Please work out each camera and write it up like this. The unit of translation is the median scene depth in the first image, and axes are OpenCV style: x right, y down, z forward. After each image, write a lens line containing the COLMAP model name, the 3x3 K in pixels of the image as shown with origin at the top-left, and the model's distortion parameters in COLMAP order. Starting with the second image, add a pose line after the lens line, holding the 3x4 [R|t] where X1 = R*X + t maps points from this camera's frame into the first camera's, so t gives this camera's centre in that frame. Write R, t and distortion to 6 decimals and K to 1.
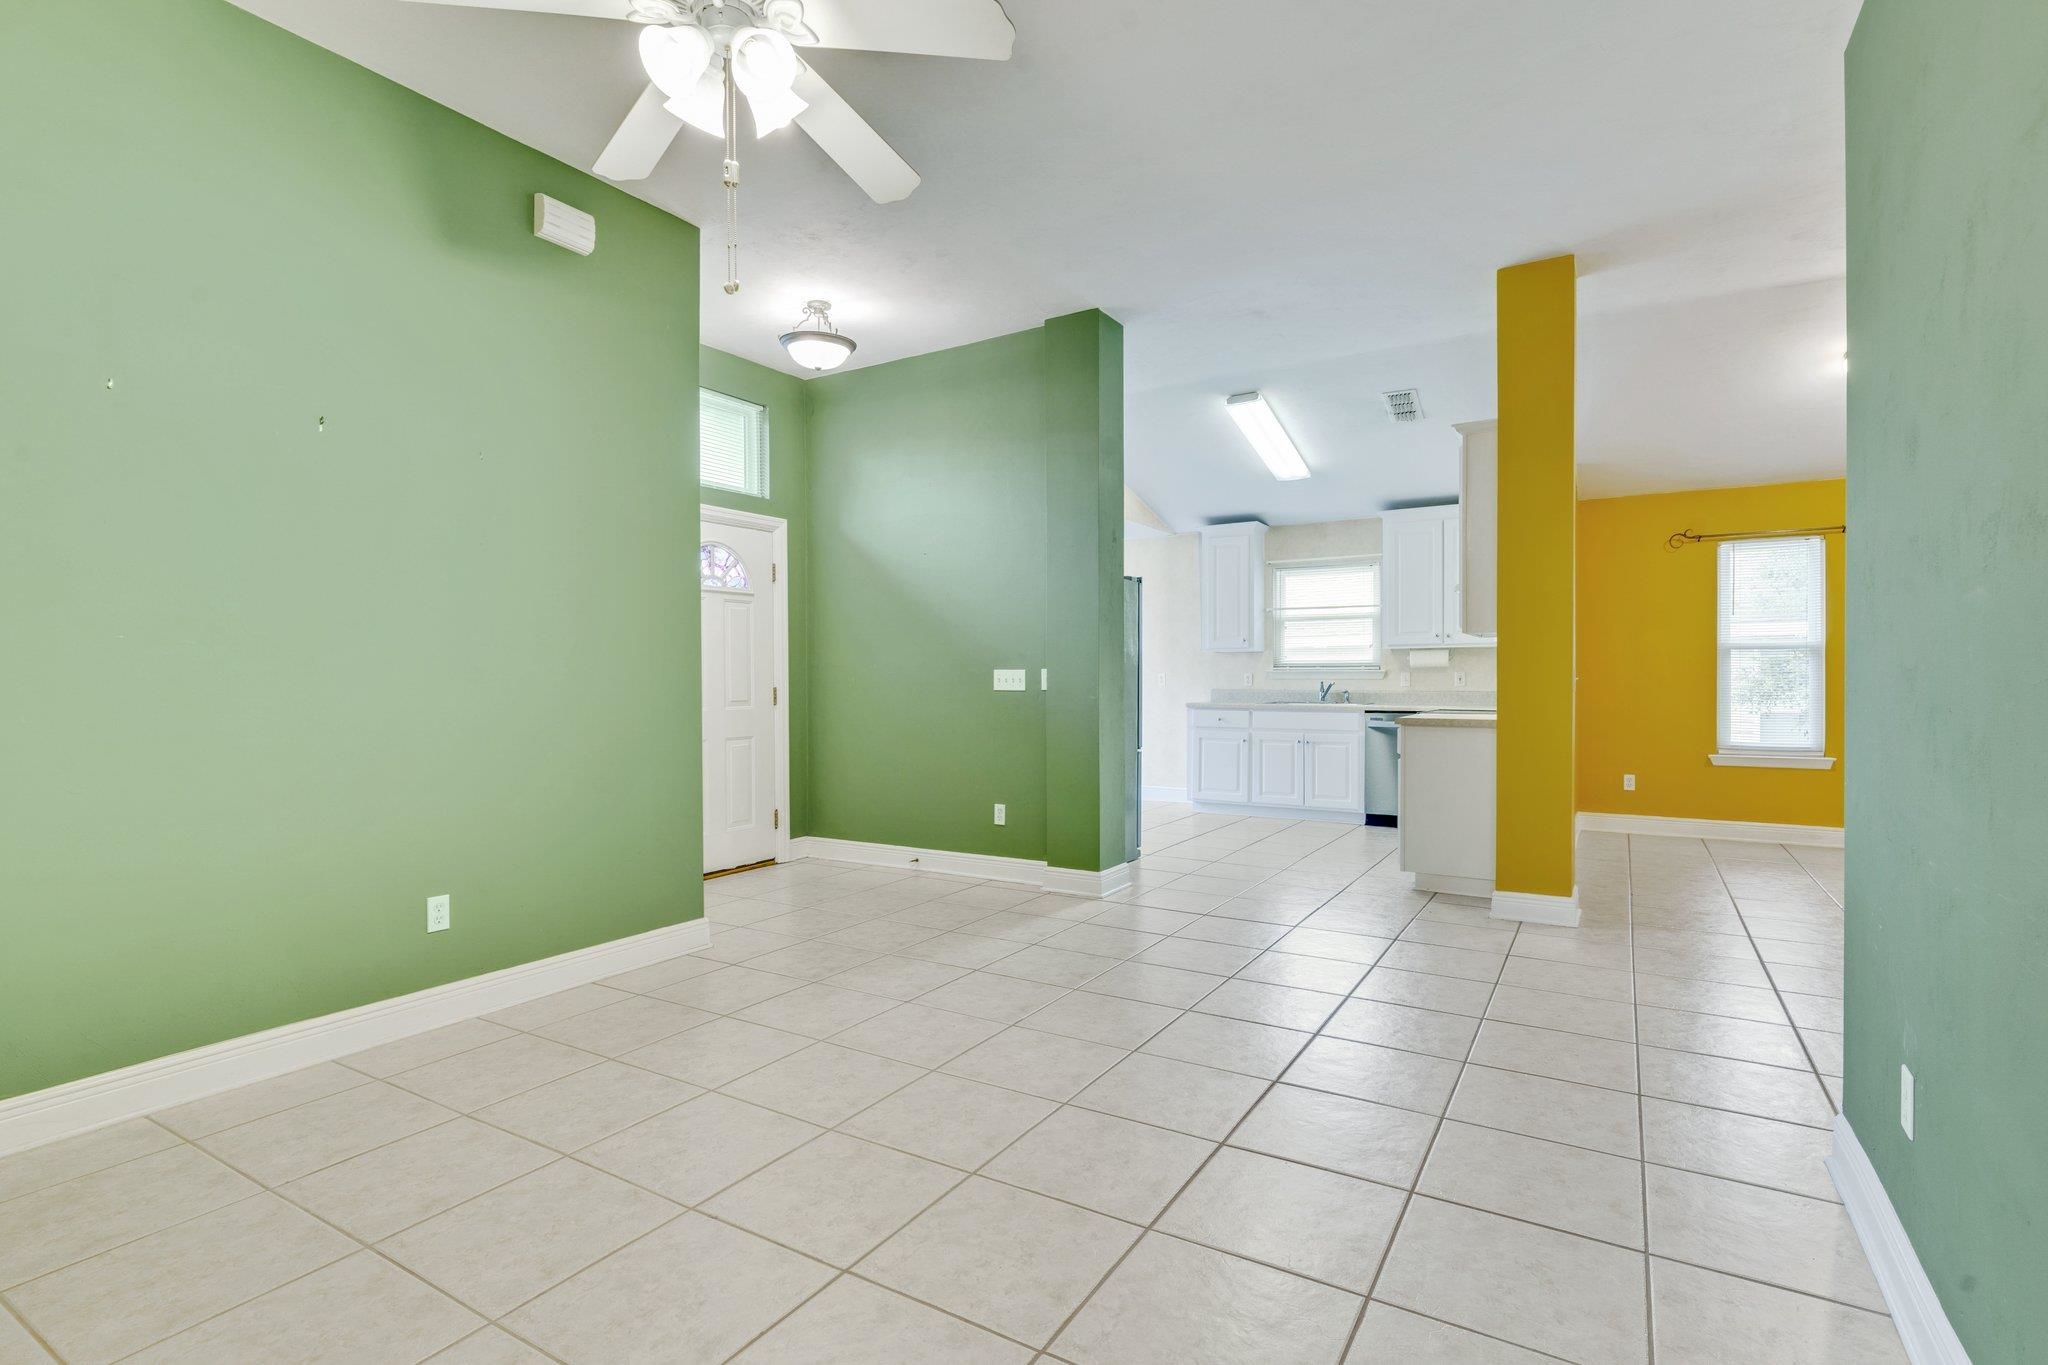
lens RADIAL K [[973.3, 0, 1023.1], [0, 973.3, 689.3], [0, 0, 1]] dist [0.000917, 0.000127]
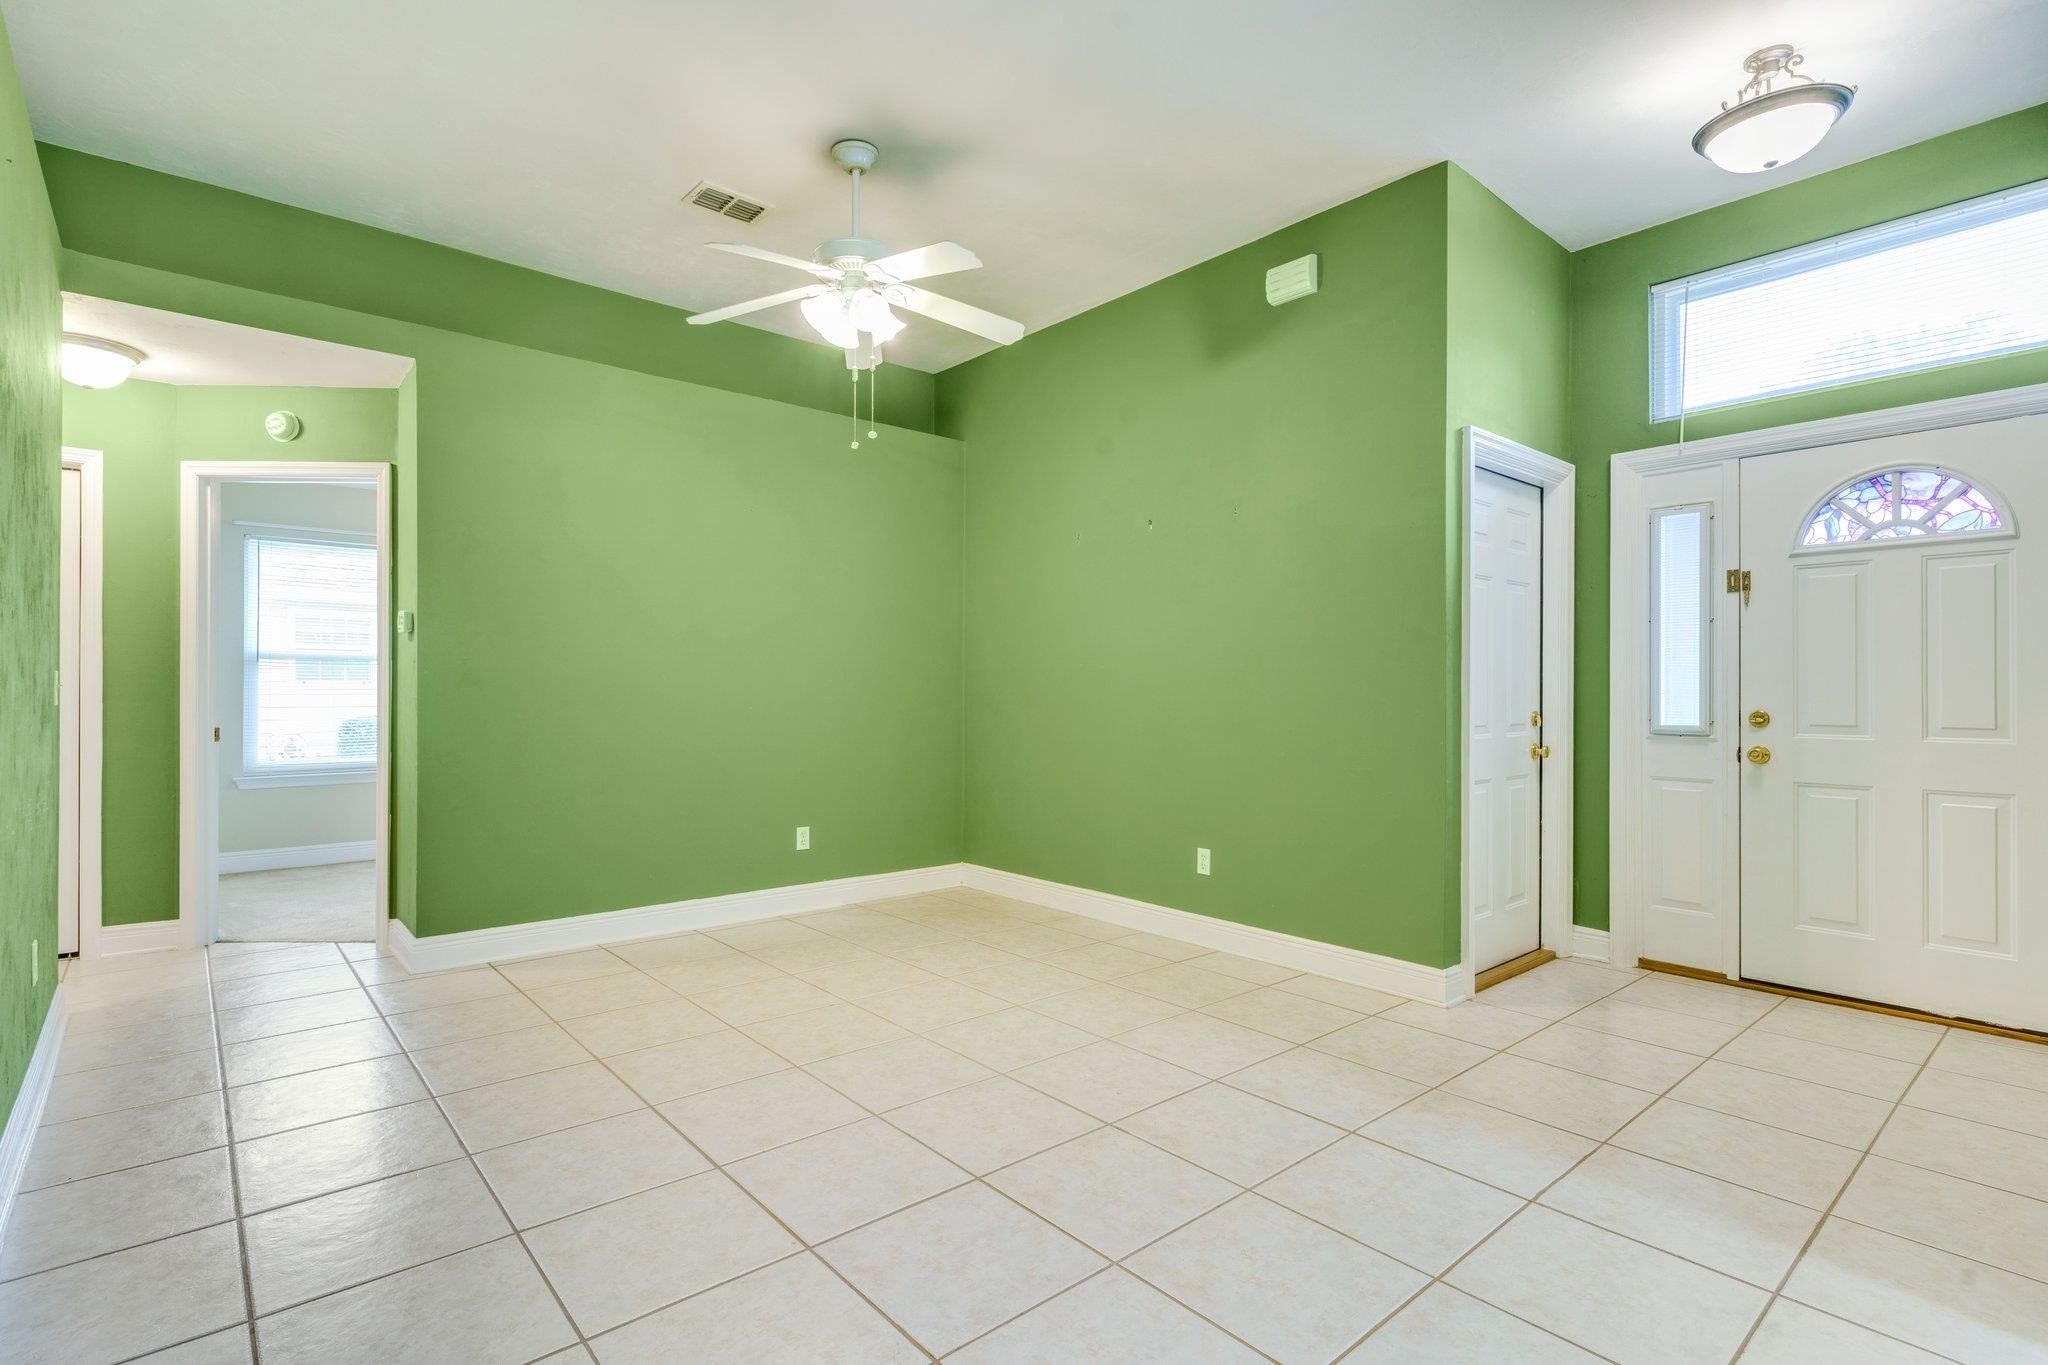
lens RADIAL K [[986.5, 0, 1024.0], [0, 986.5, 682.5], [0, 0, 1]] dist [0.011758, -0.000481]
pose [[-0.307265, 0.005240, -0.951610, 0.330464], [-0.008895, 0.999925, 0.008378, -0.011625], [0.951582, 0.011039, -0.307195, 0.499235]]
